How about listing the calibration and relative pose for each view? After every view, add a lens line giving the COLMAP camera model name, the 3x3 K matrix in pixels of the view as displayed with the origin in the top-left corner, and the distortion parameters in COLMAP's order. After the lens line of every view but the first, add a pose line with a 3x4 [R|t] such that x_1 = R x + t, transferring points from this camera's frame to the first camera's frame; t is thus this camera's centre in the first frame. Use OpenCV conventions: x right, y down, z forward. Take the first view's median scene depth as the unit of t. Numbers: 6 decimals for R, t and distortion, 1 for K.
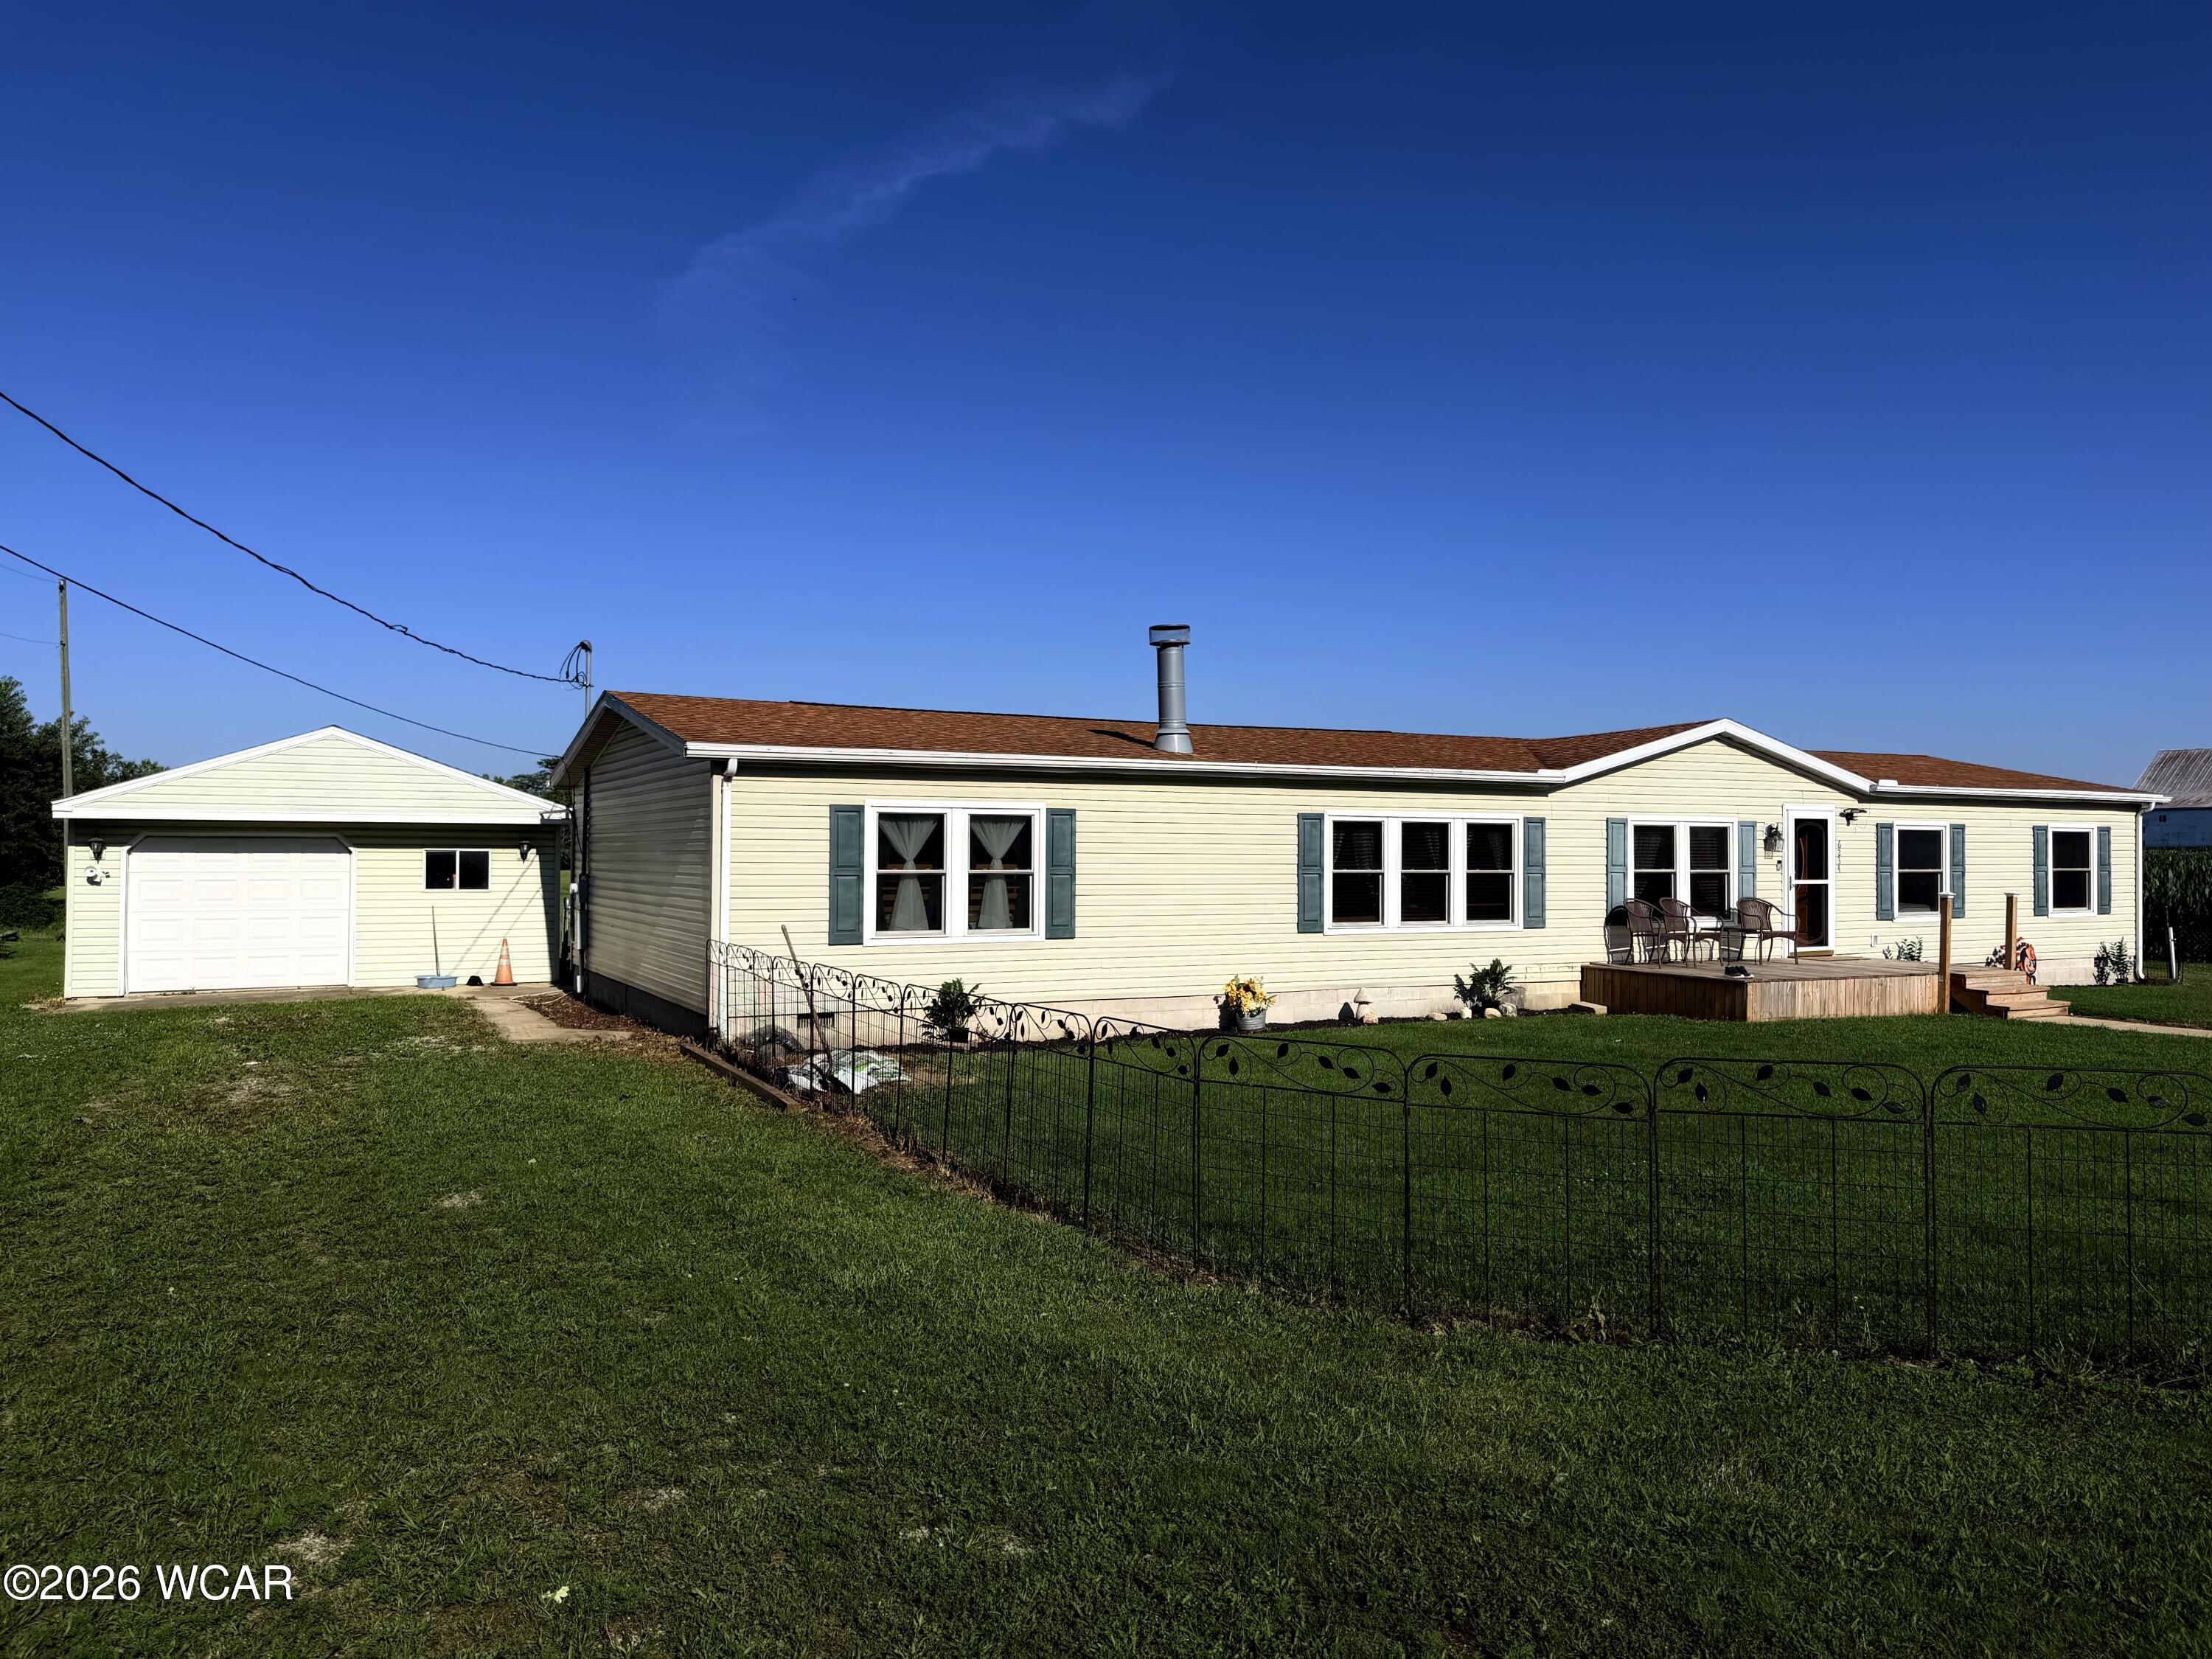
lens RADIAL K [[1543.1, 0, 1086.2], [0, 1543.1, 842.8], [0, 0, 1]] dist [0.069761, -0.024366]
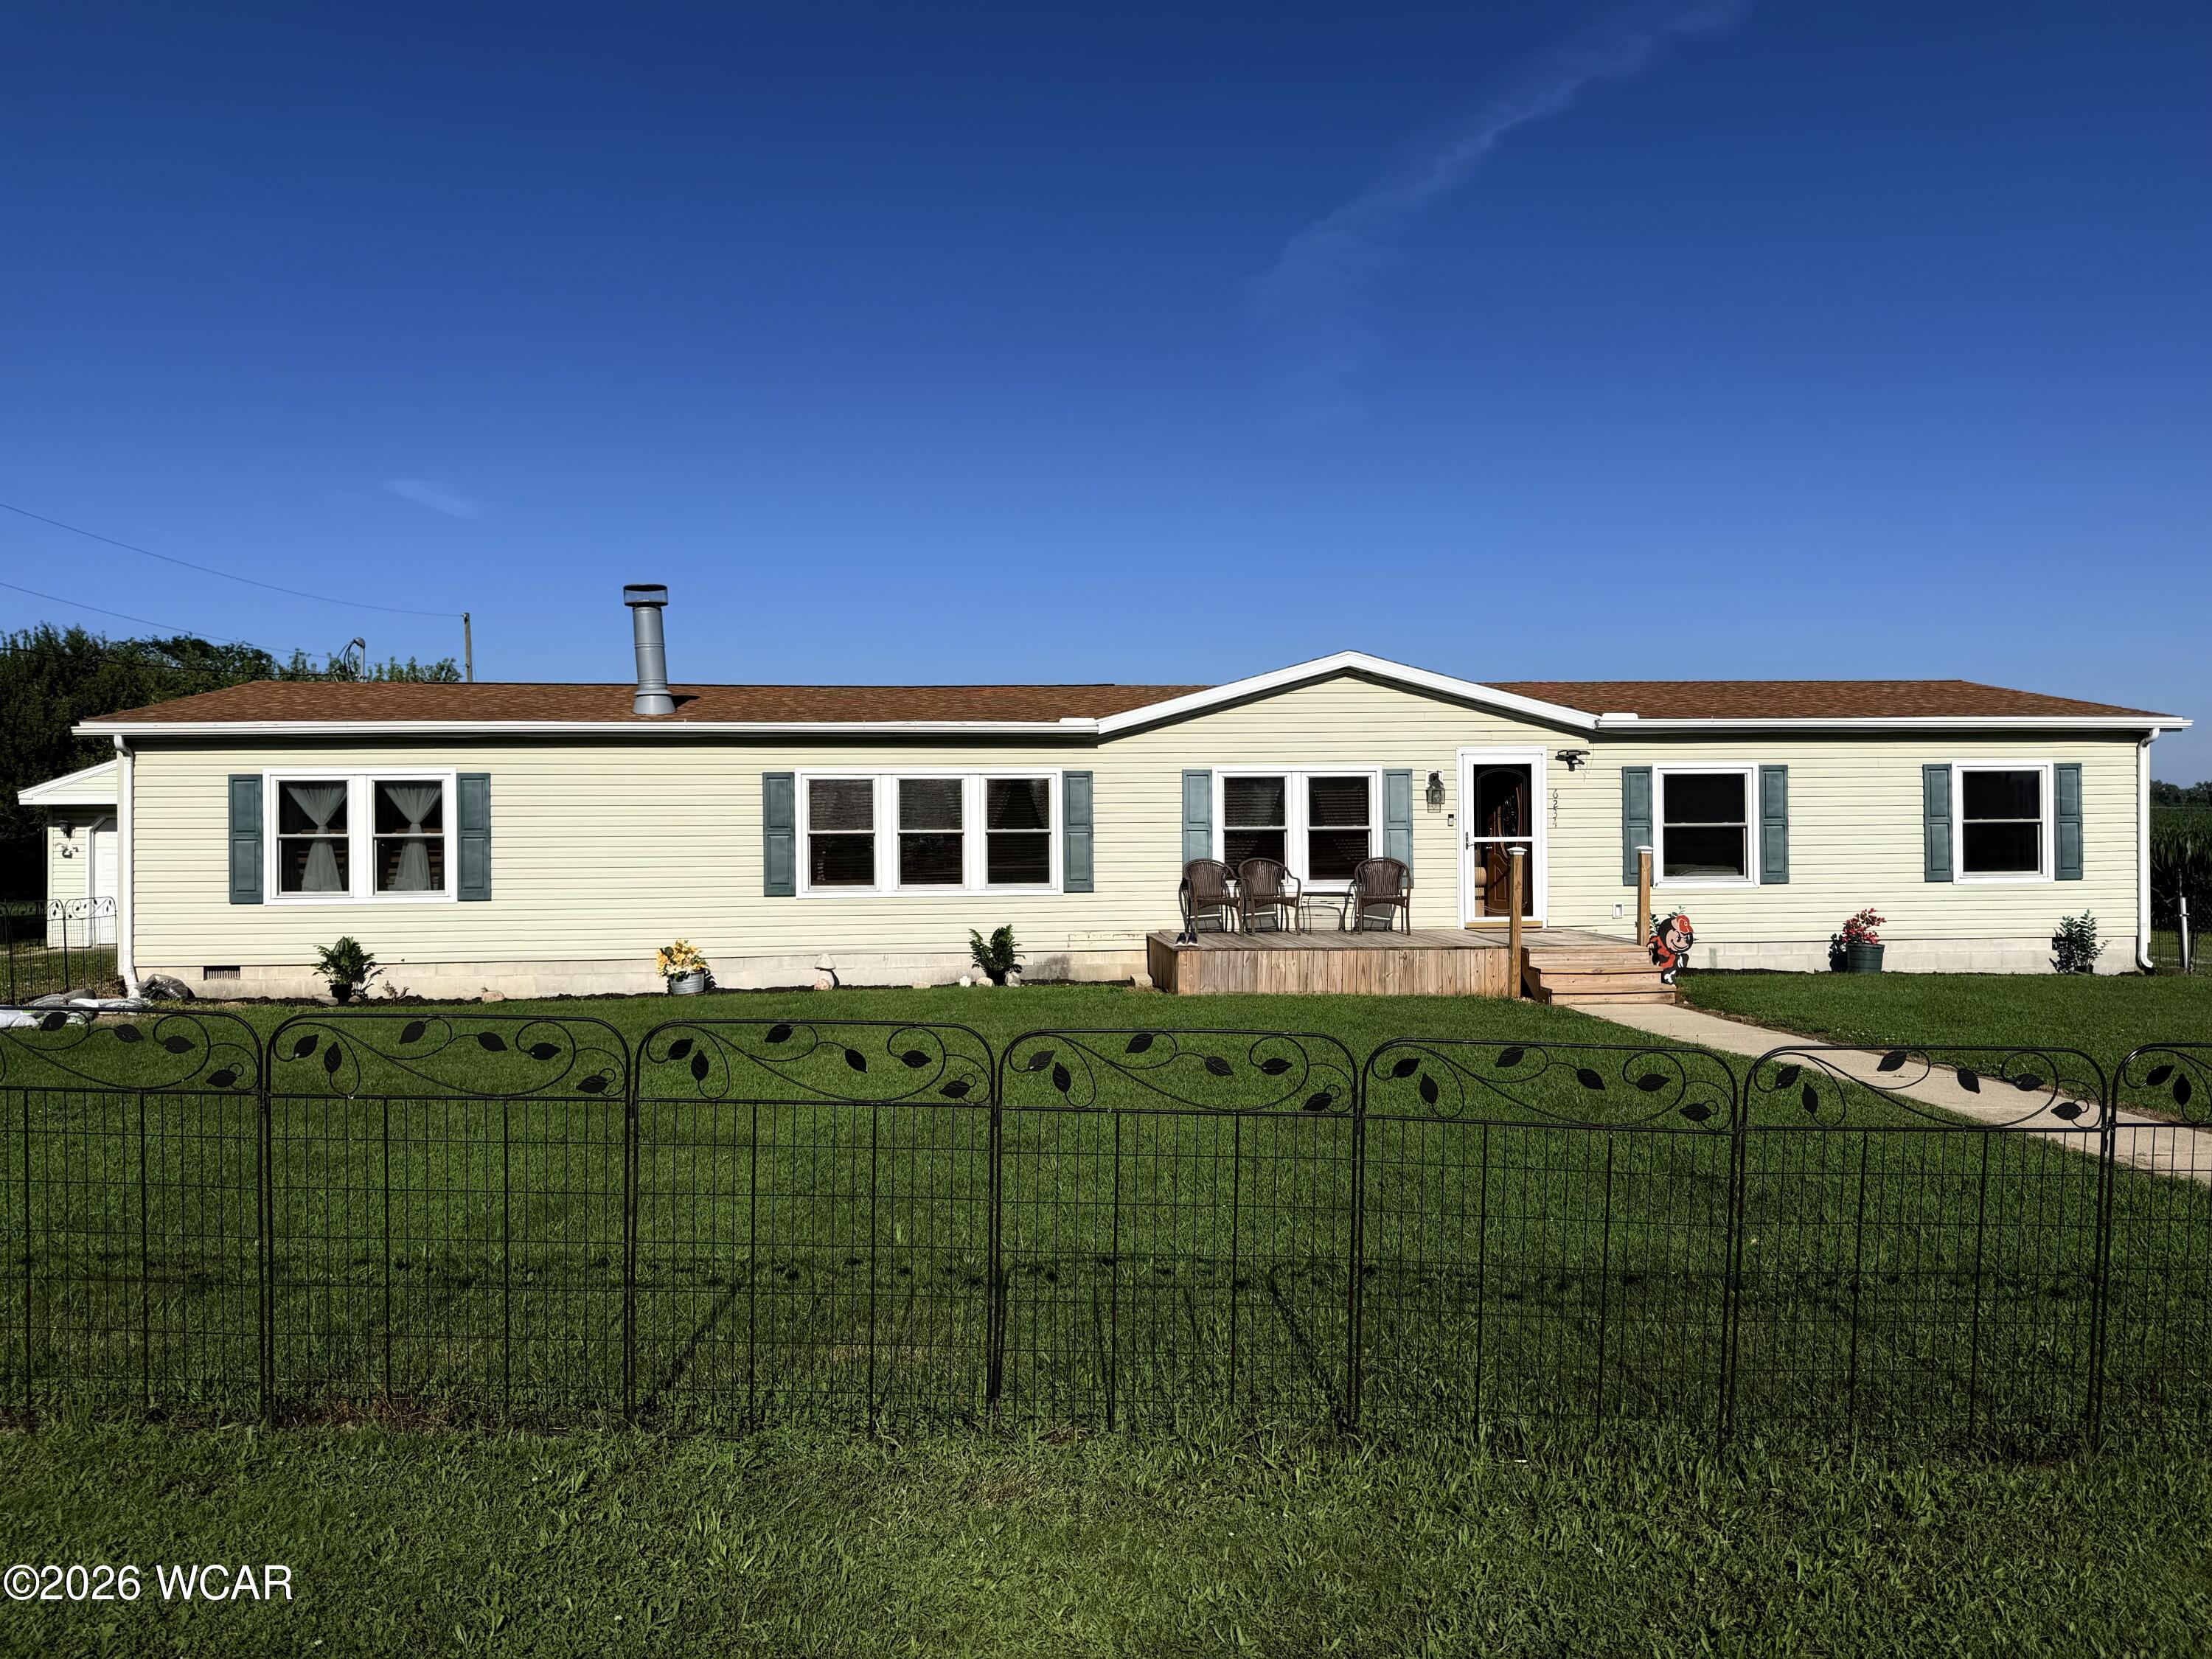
lens RADIAL K [[1543.1, 0, 1091.3], [0, 1543.1, 838.9], [0, 0, 1]] dist [0.069761, -0.024366]
pose [[0.926038, -0.011615, -0.377253, 0.649983], [0.015403, 0.999857, 0.007026, 0.017586], [0.377117, -0.012317, 0.926084, 0.169319]]
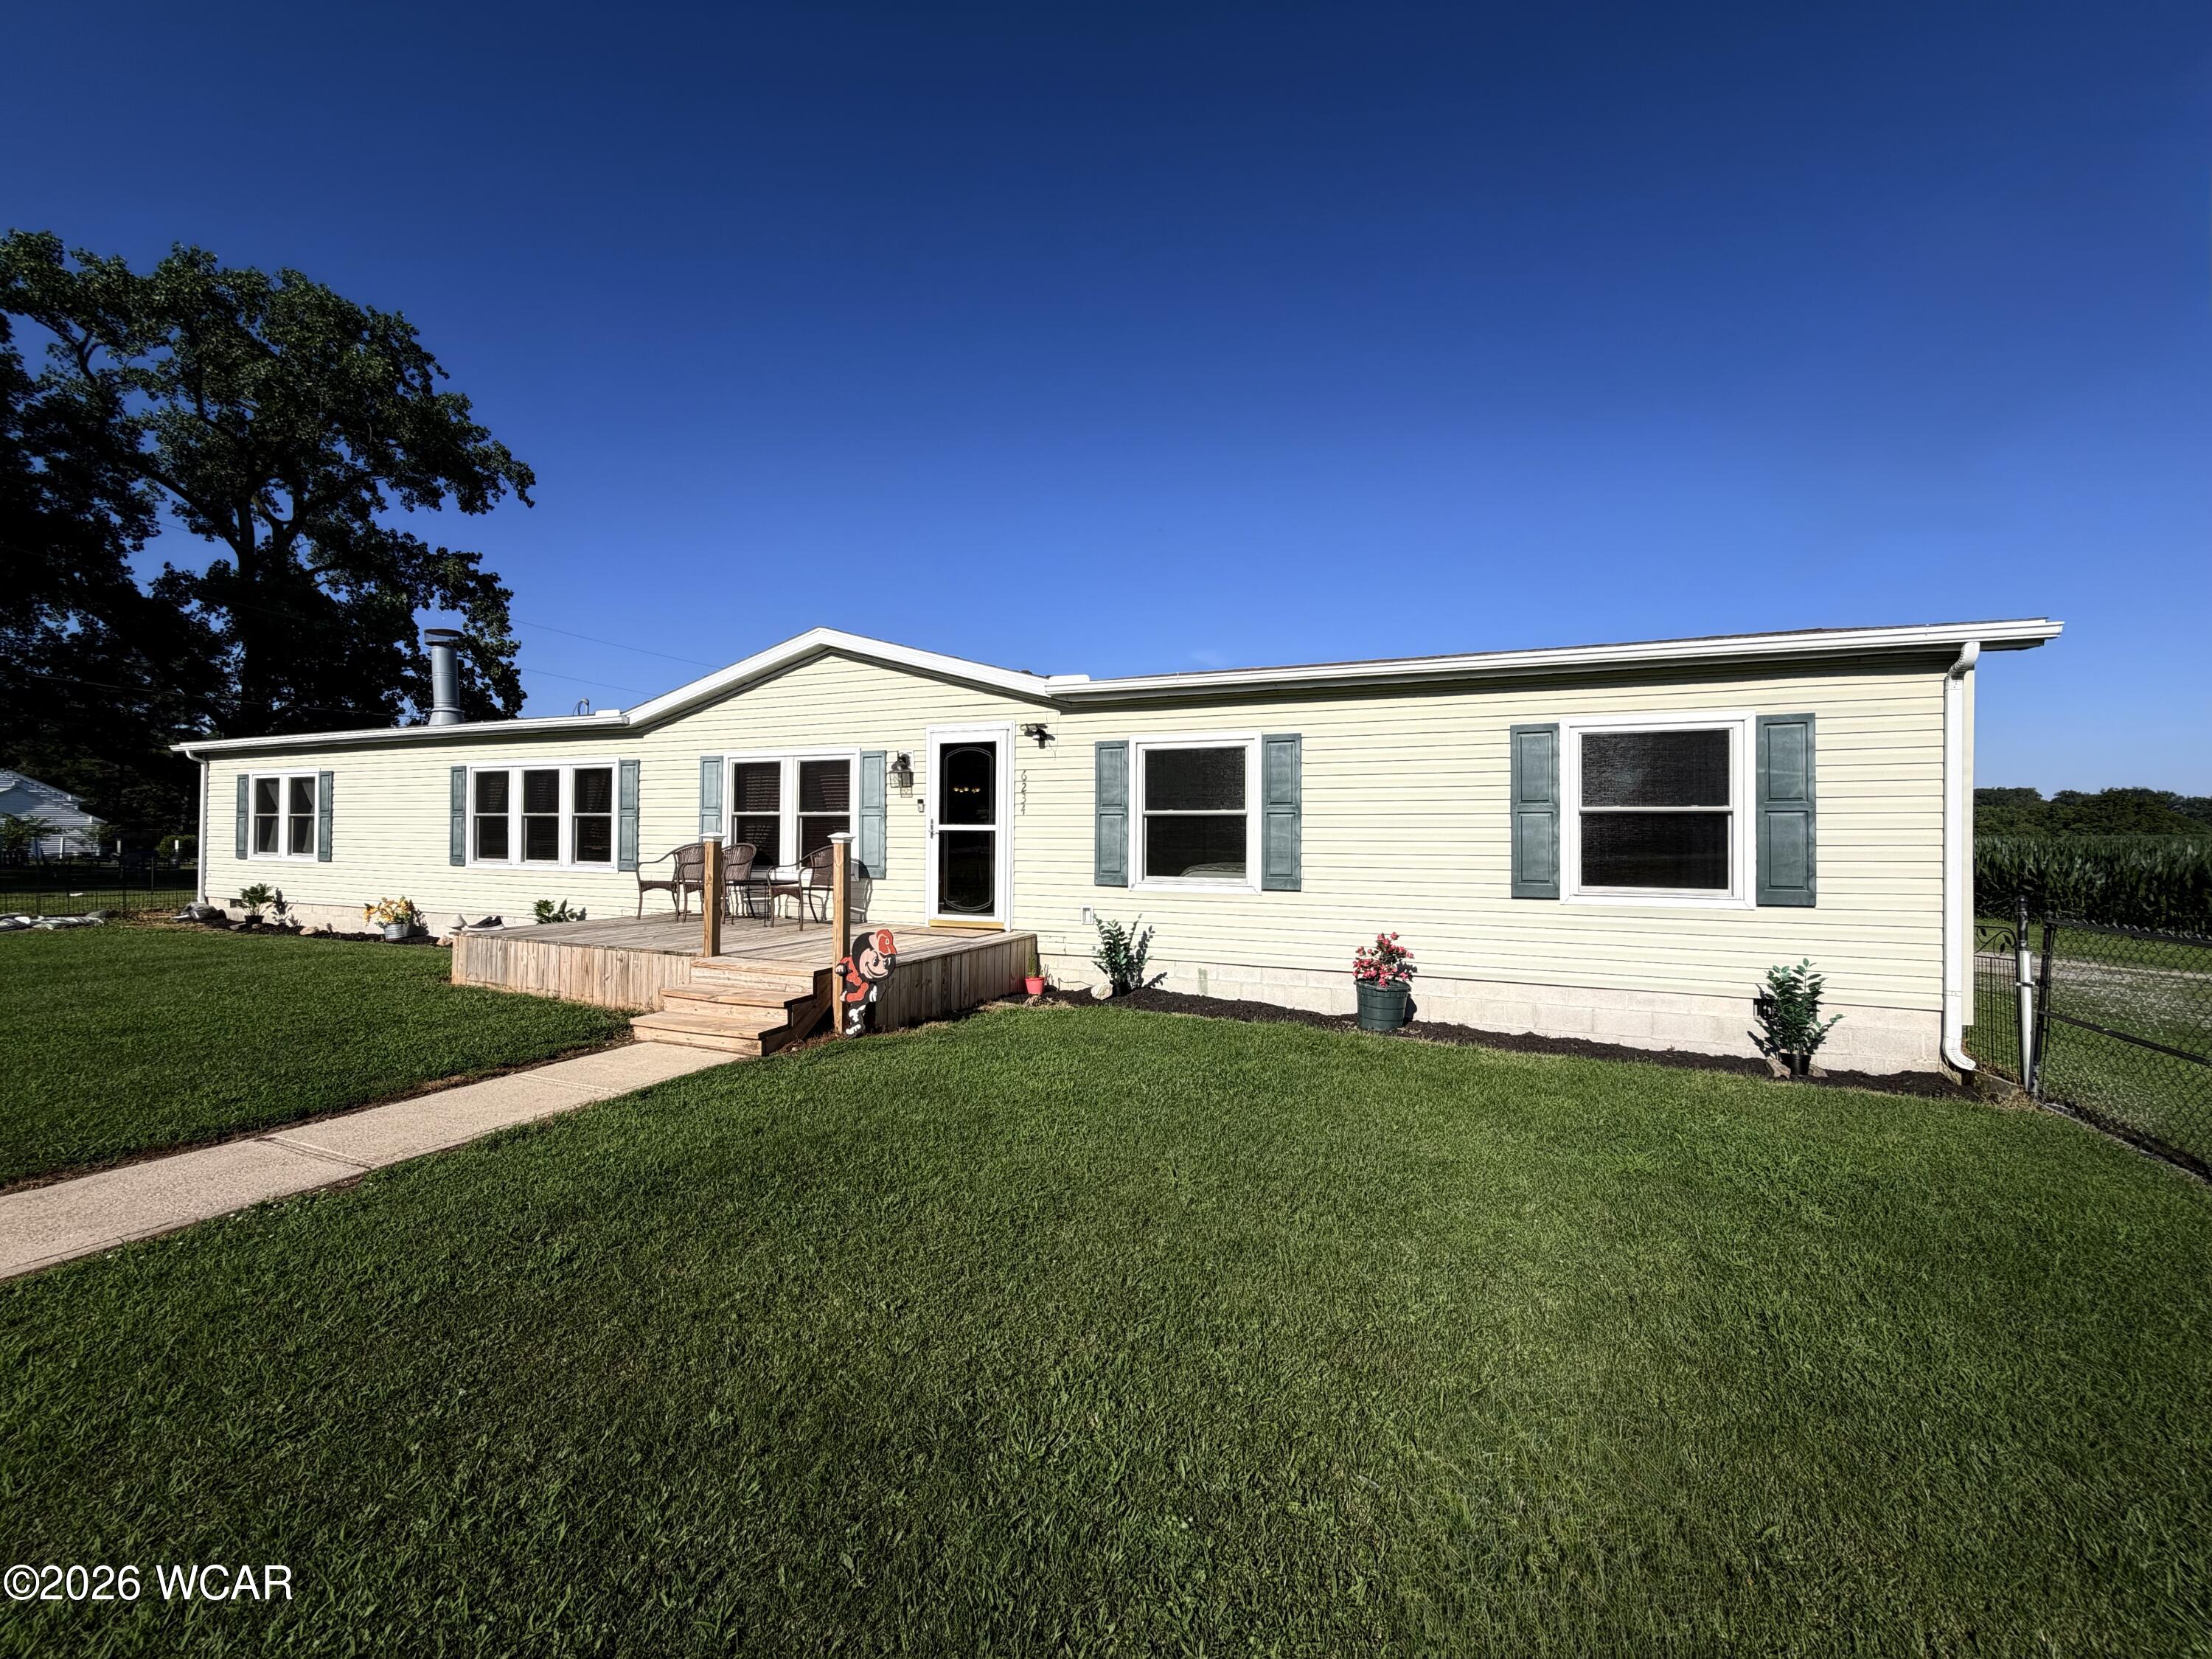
lens RADIAL K [[887.8, 0, 1120.5], [0, 887.8, 822.8], [0, 0, 1]] dist [0.027795, 0.000142]
pose [[0.629853, -0.004234, -0.776703, 0.948624], [0.005672, 0.999984, -0.000852, 0.026607], [0.776693, -0.003869, 0.629867, 0.899065]]
